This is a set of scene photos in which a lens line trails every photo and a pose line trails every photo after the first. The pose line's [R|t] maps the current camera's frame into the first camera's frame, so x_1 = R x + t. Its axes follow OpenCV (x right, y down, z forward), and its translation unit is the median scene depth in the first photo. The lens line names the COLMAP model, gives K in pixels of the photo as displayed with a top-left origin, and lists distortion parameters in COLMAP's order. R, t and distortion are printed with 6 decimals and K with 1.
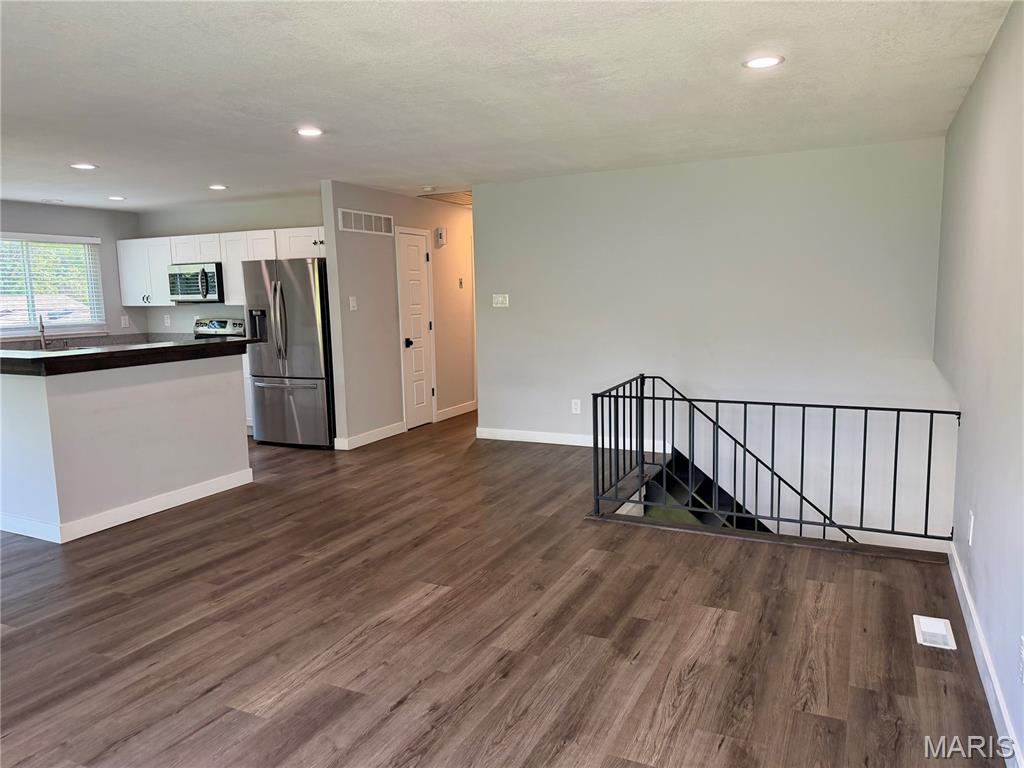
lens RADIAL K [[723.7, 0, 535.8], [0, 723.7, 388.5], [0, 0, 1]] dist [0.039412, -0.086060]
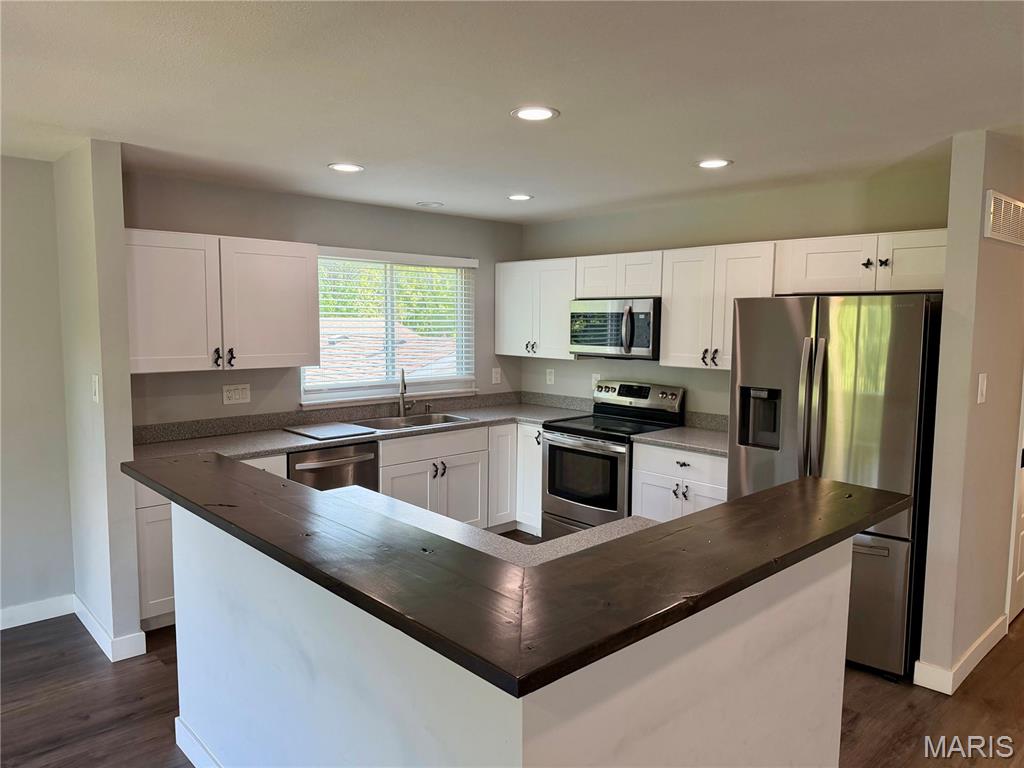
lens RADIAL K [[711.8, 0, 511.6], [0, 711.8, 400.4], [0, 0, 1]] dist [0.073096, -0.002088]
pose [[0.925466, 0.069191, -0.372459, -0.315043], [-0.074905, 0.997190, -0.000876, -0.074876], [0.371352, 0.028710, 0.928048, 0.383922]]
